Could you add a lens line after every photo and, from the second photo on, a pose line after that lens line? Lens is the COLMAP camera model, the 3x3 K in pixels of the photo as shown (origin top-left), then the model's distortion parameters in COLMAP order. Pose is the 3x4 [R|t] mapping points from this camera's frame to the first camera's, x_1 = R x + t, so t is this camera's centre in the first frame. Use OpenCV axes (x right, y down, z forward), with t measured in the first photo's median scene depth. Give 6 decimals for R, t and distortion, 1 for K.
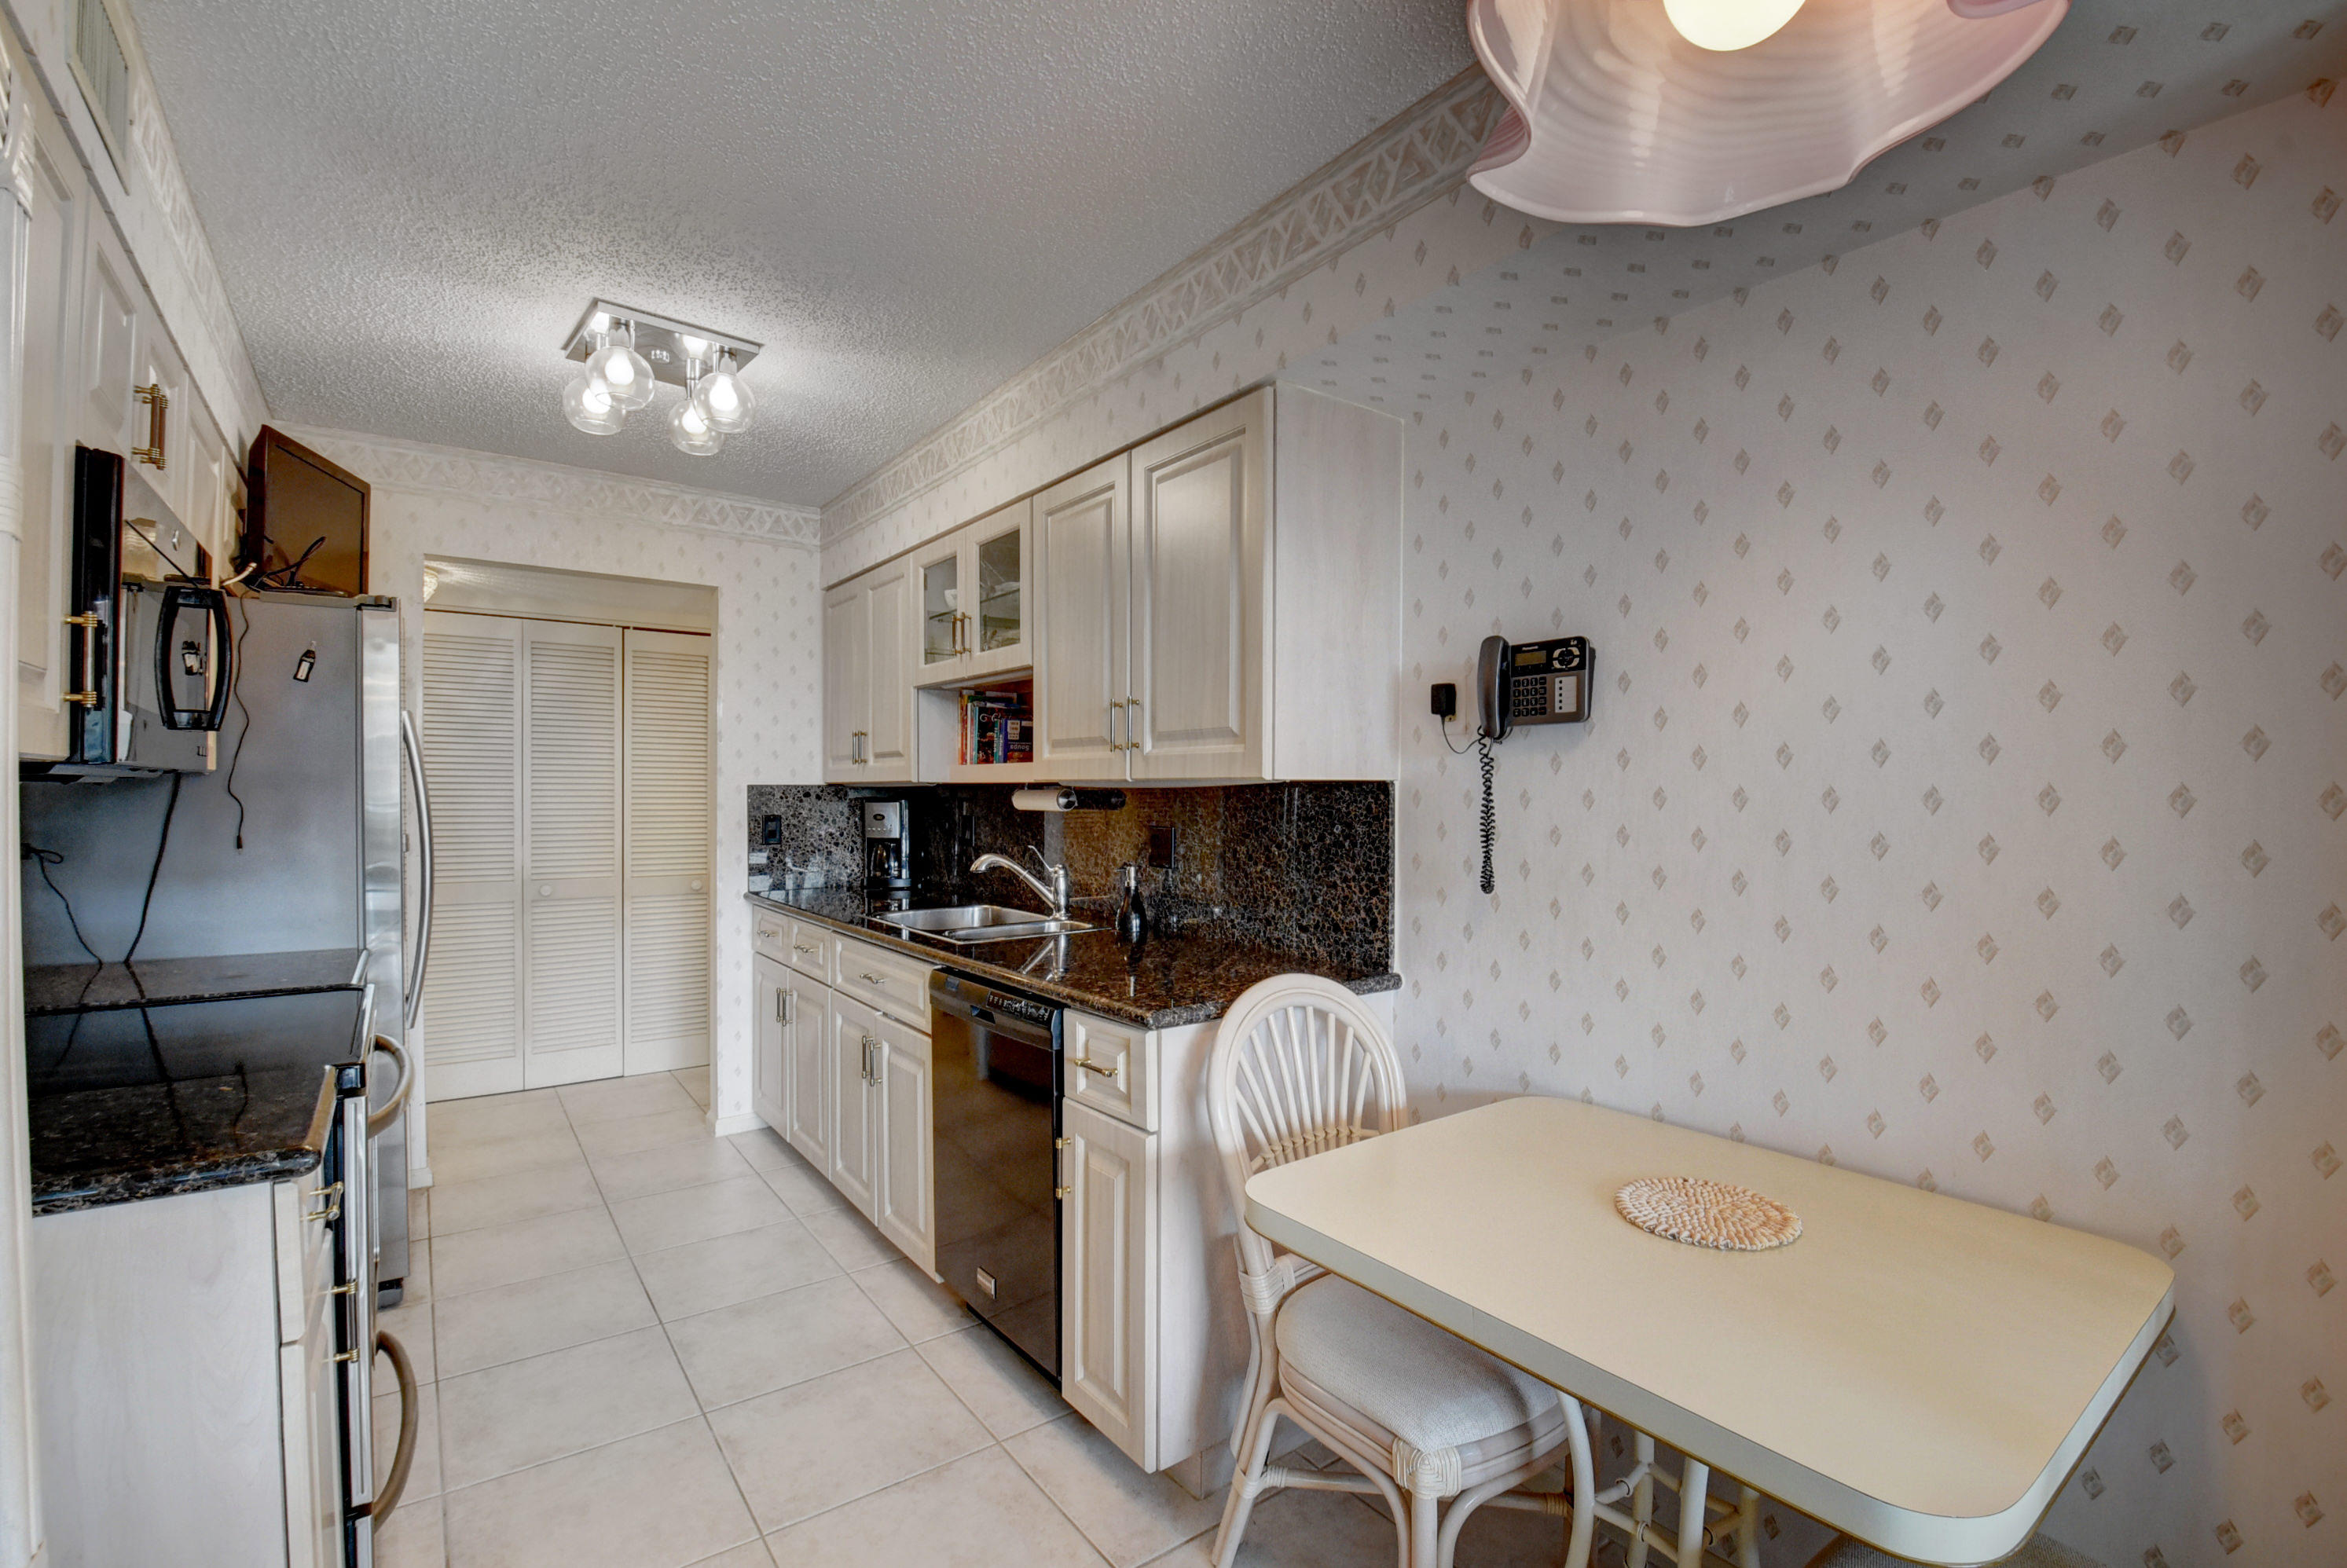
lens RADIAL K [[1022.3, 0, 1211.6], [0, 1022.3, 799.5], [0, 0, 1]] dist [0.026950, -0.045459]
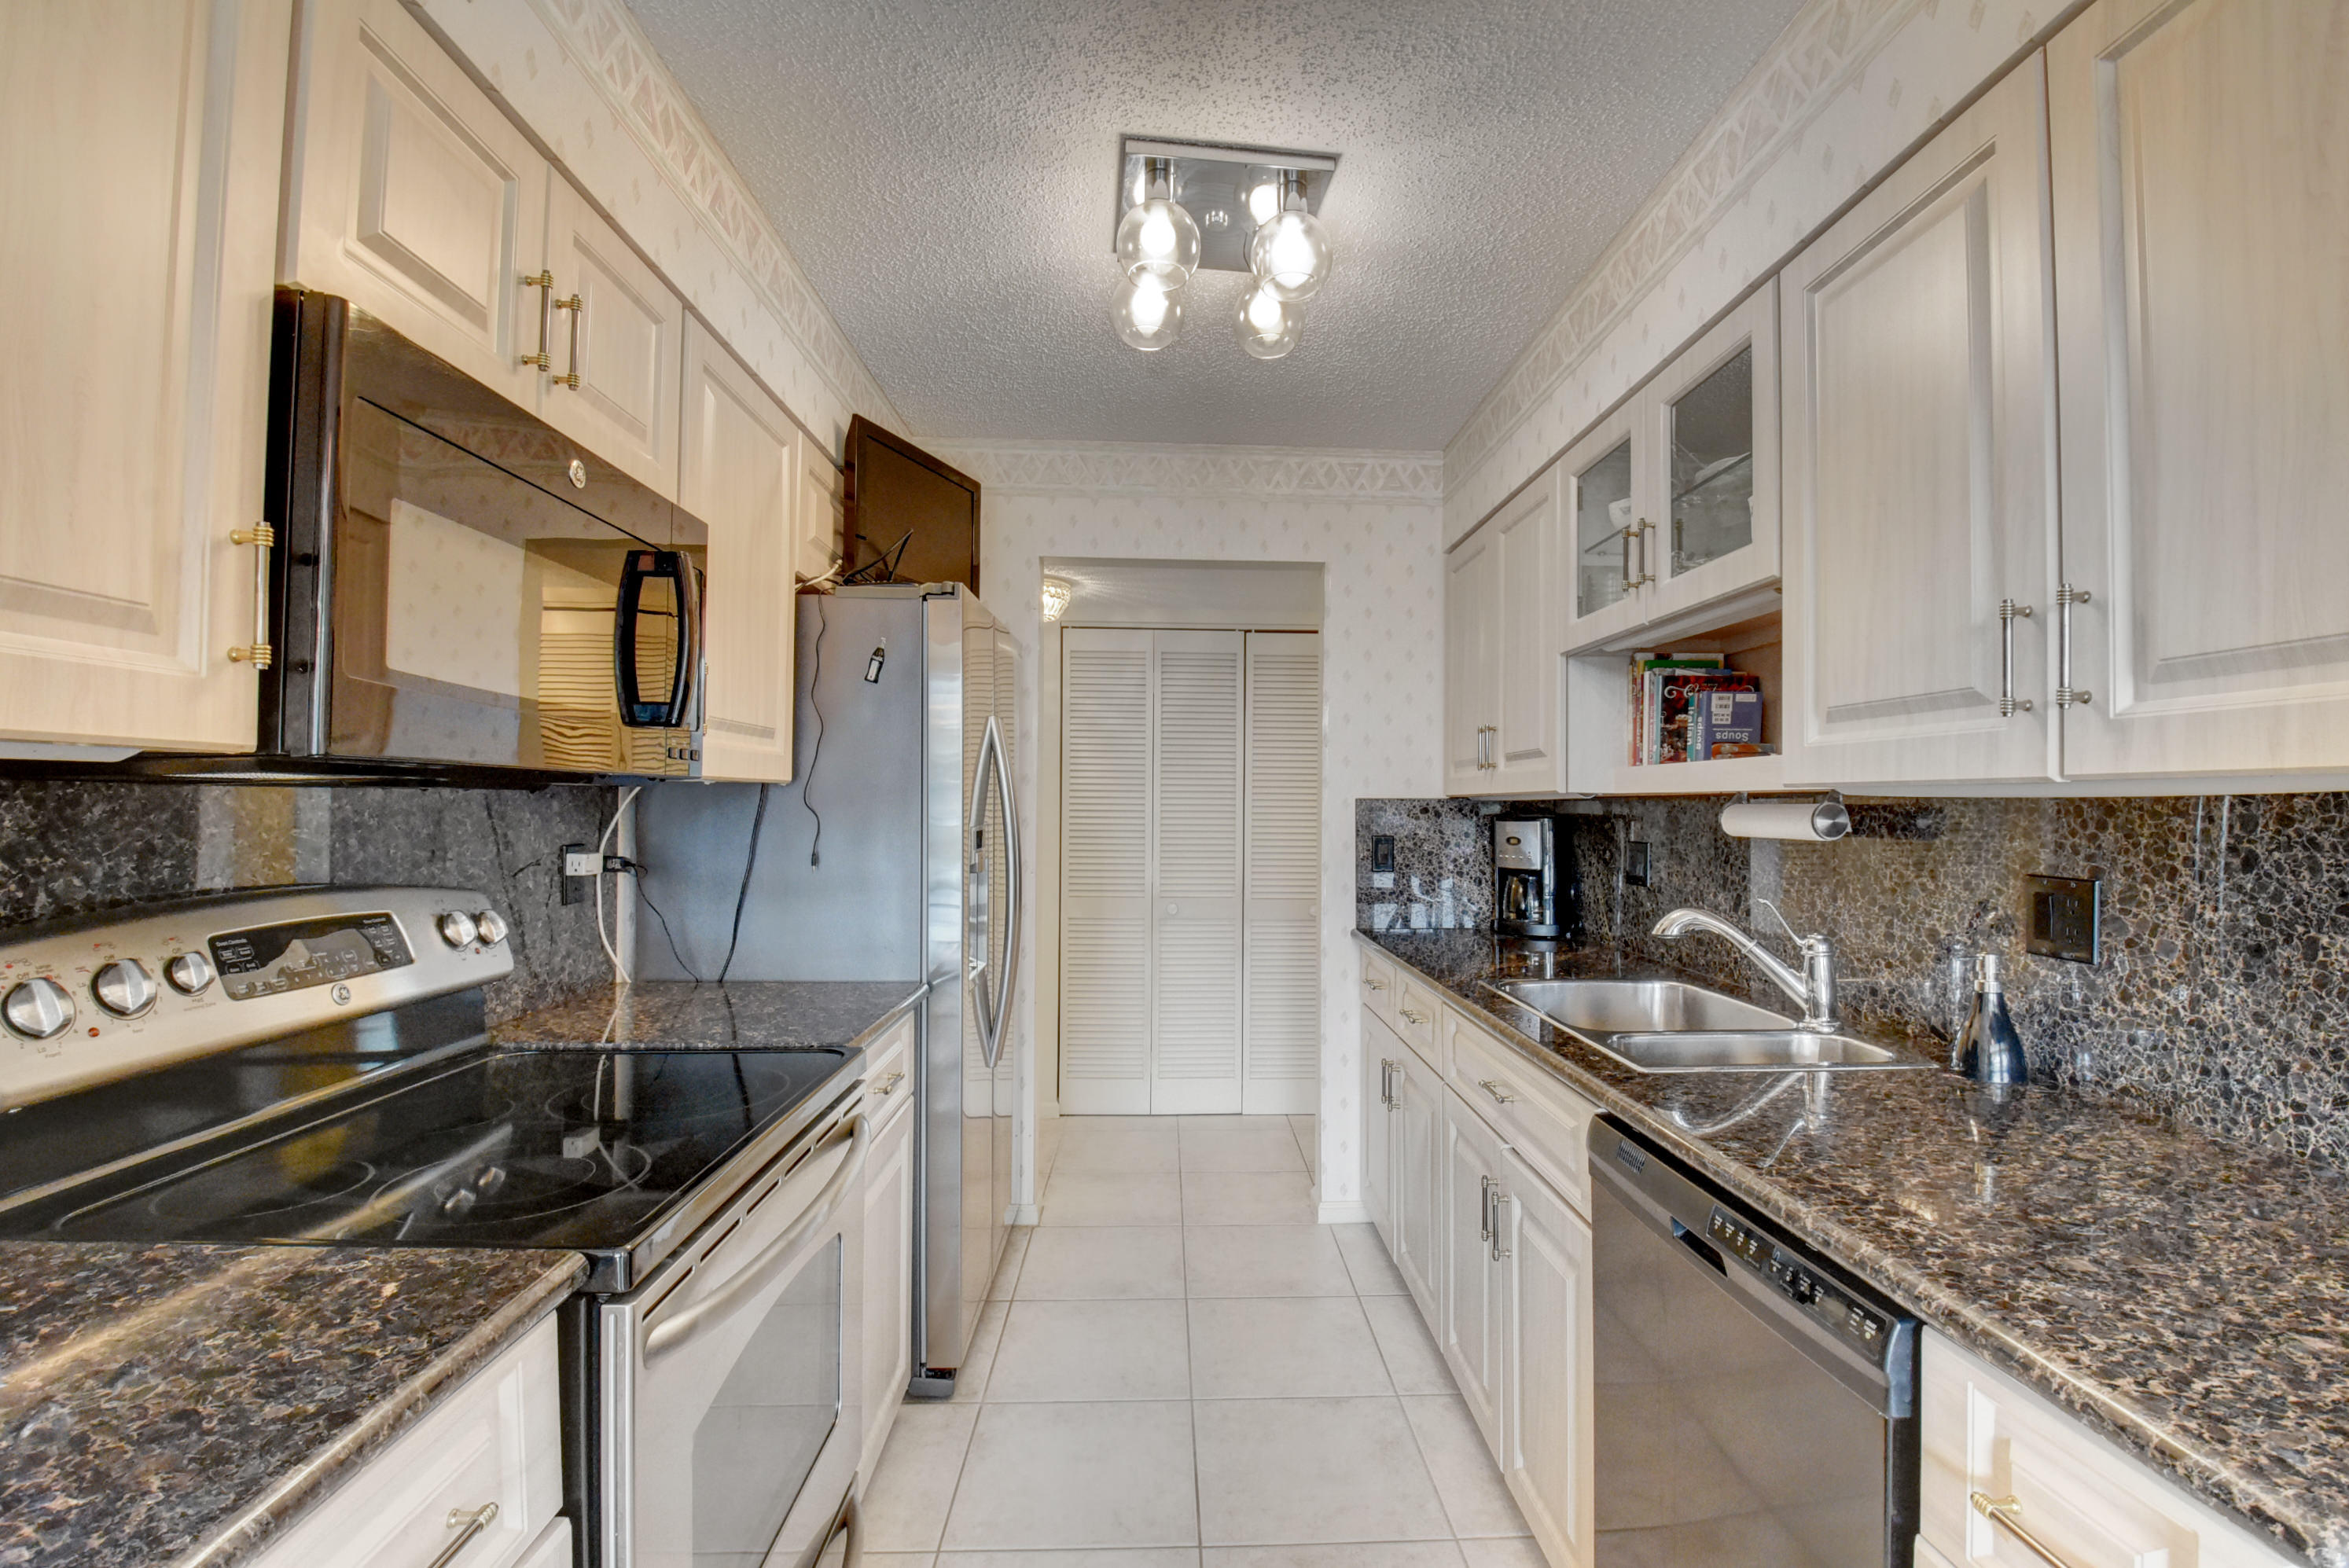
lens RADIAL K [[1023.2, 0, 1212.6], [0, 1023.2, 799.5], [0, 0, 1]] dist [0.026950, -0.045459]
pose [[0.819895, -0.002322, -0.572509, -0.089317], [-0.007115, 0.999873, -0.014246, -0.001049], [0.572469, 0.015754, 0.819775, 0.306752]]
